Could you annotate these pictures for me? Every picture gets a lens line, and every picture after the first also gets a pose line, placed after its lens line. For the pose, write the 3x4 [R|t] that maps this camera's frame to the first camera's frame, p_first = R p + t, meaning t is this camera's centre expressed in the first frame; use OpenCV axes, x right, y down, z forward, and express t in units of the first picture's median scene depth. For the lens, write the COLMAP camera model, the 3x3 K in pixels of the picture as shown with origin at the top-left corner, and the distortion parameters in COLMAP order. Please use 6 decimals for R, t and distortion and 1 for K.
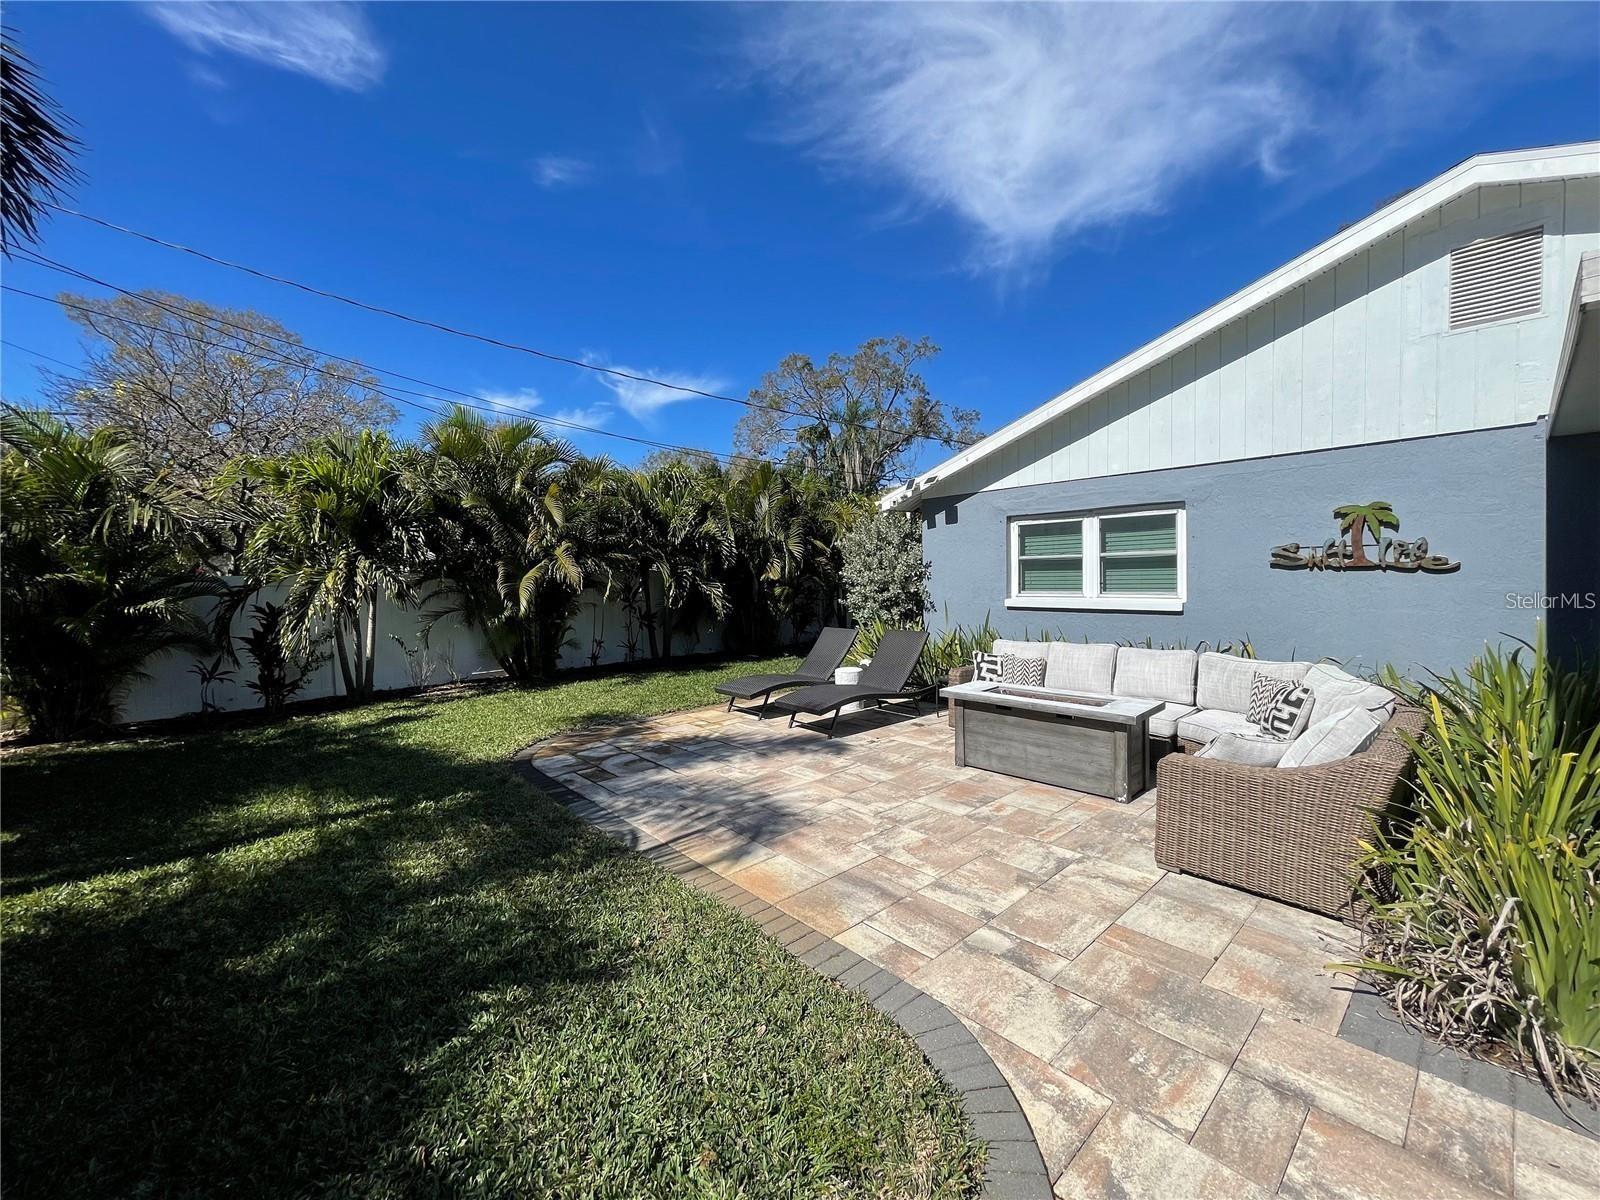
lens RADIAL K [[646.7, 0, 801.7], [0, 646.7, 607.7], [0, 0, 1]] dist [0.001056, -0.001135]
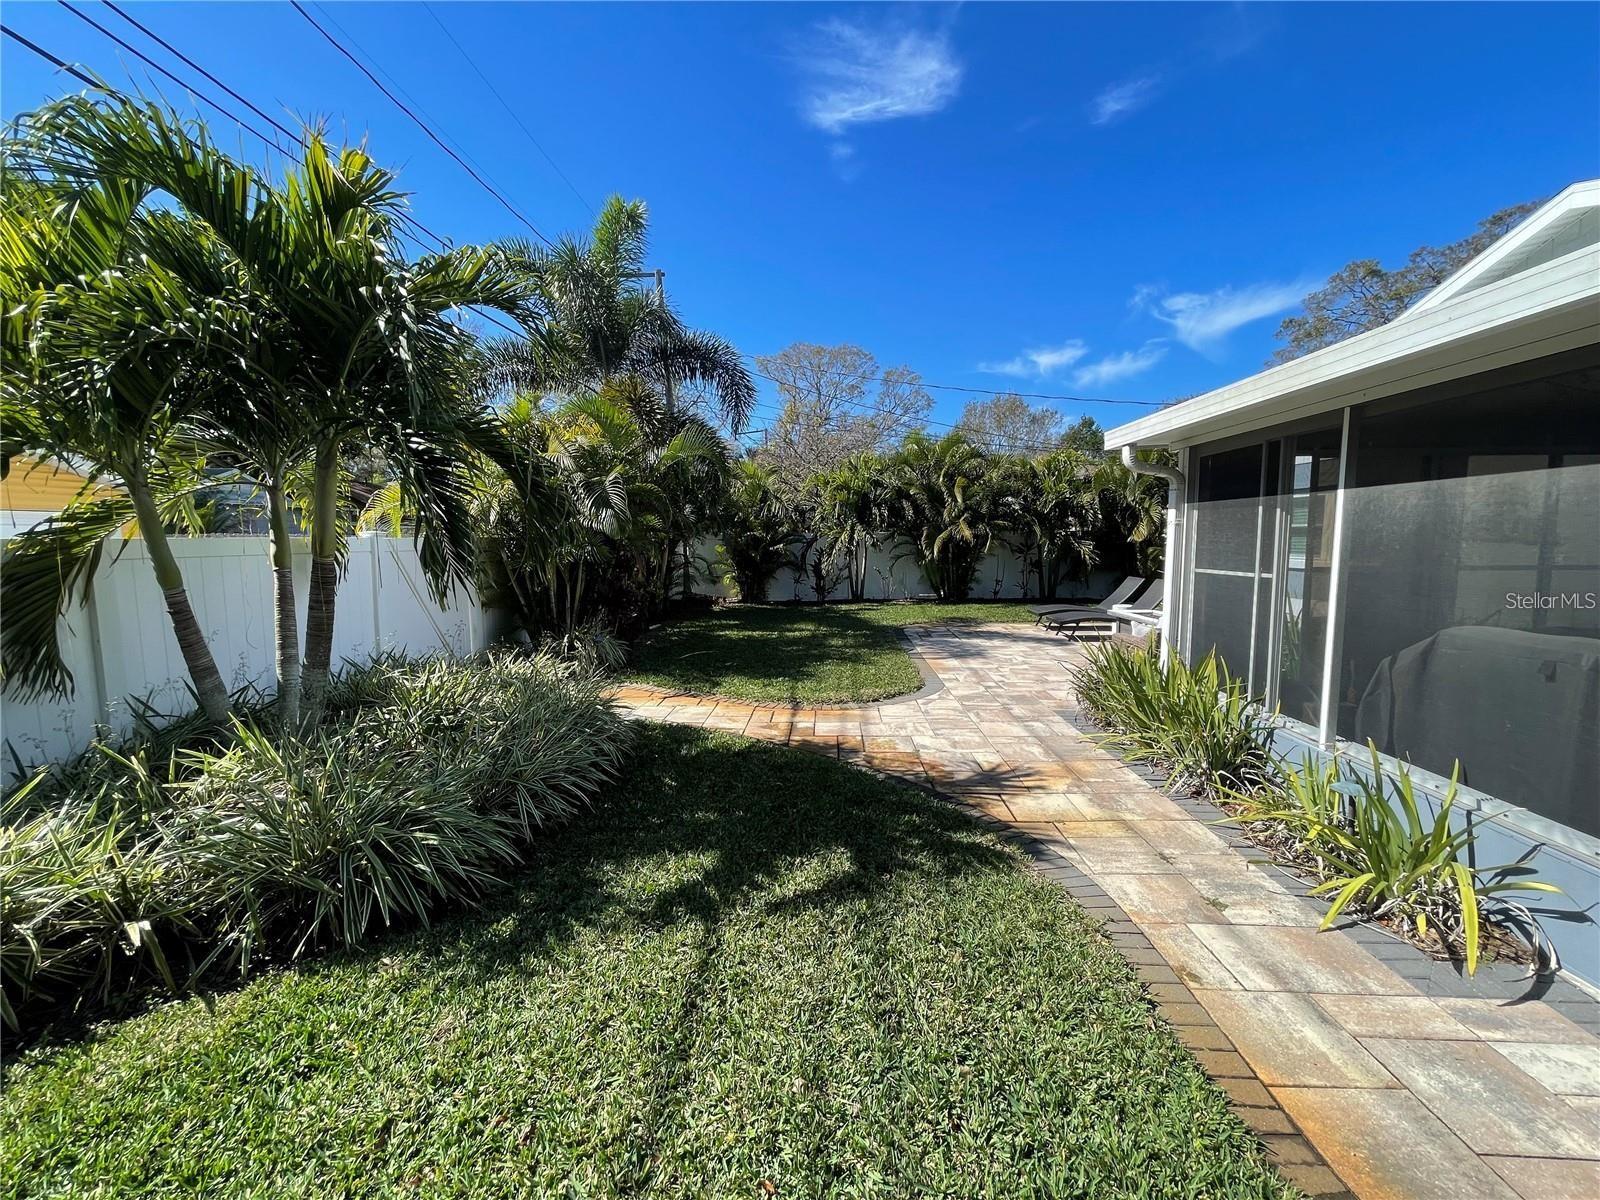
lens RADIAL K [[646.7, 0, 794.4], [0, 646.7, 594.7], [0, 0, 1]] dist [0.001056, -0.001135]
pose [[0.702747, 0.081042, -0.706809, 0.433108], [-0.045076, 0.996567, 0.069449, 0.003147], [0.710010, -0.016945, 0.703988, -0.370780]]
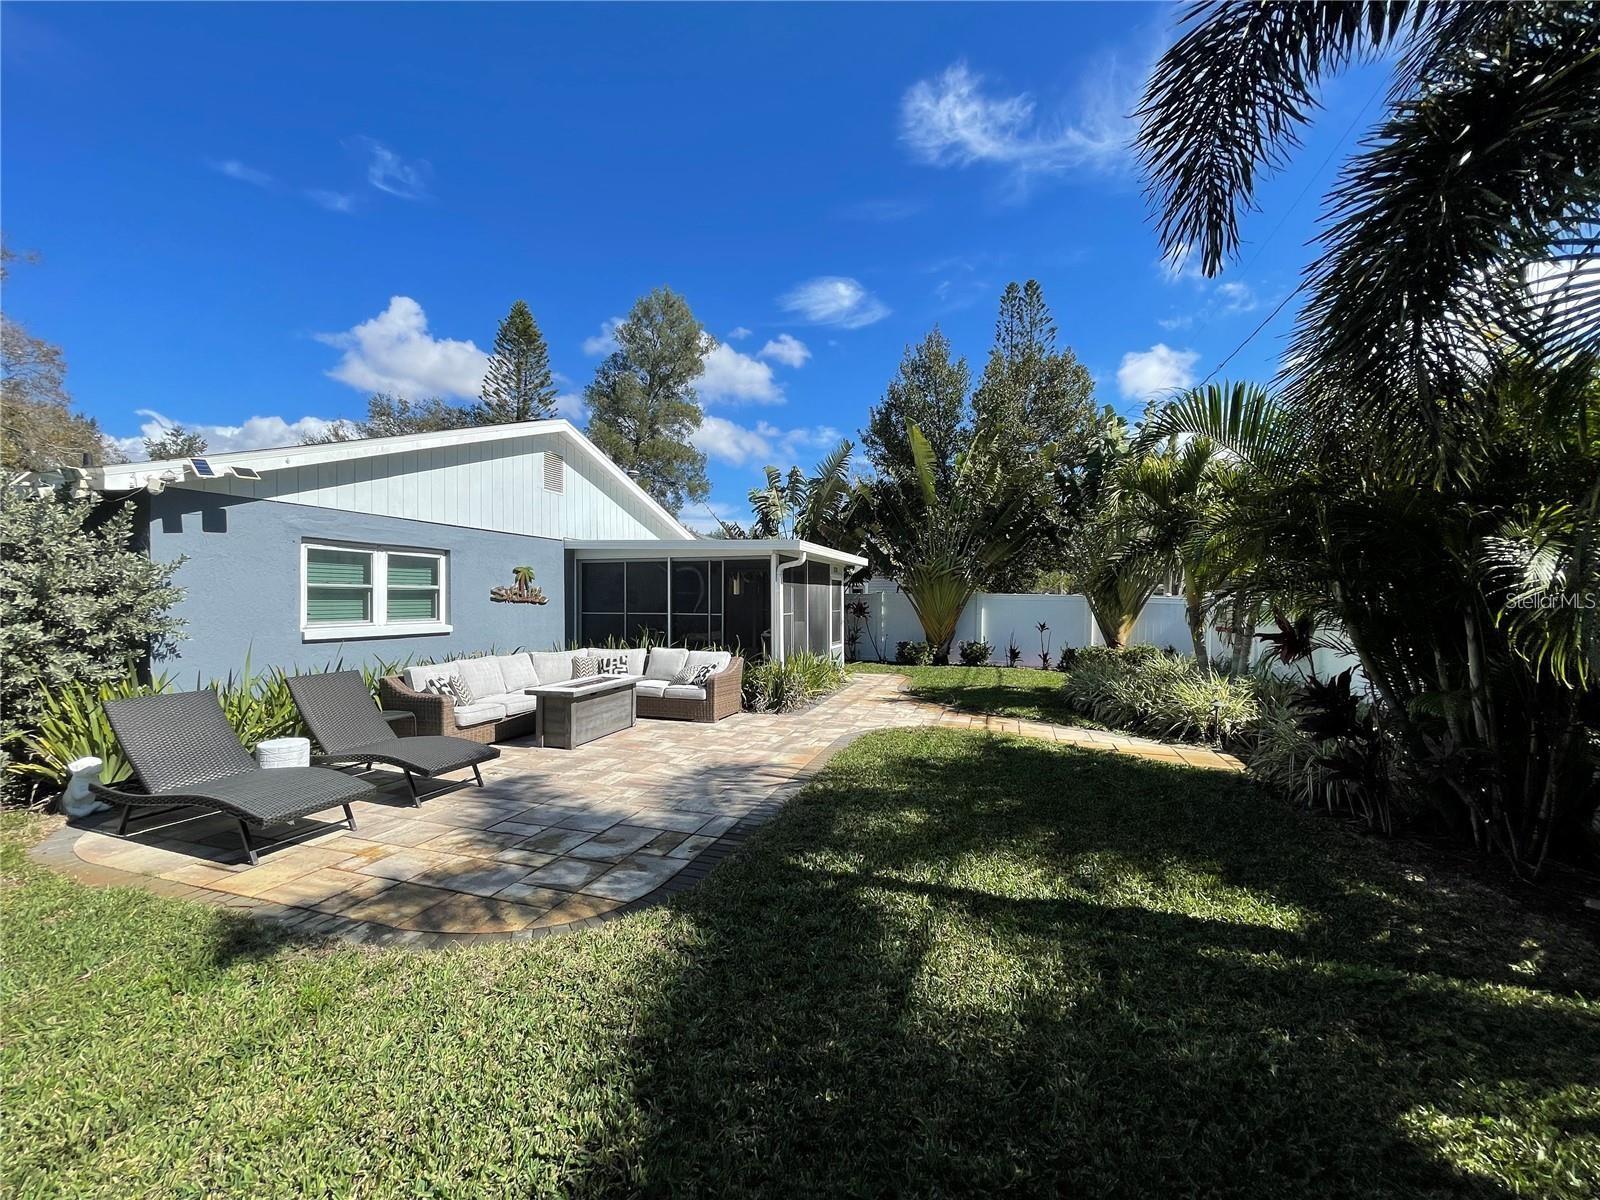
lens RADIAL K [[646.7, 0, 798.7], [0, 646.7, 601.7], [0, 0, 1]] dist [0.001056, -0.001135]
pose [[-0.513221, 0.019781, 0.858028, -1.101406], [0.055359, 0.998416, 0.010095, -0.036861], [-0.856469, 0.052680, -0.513503, 1.266492]]
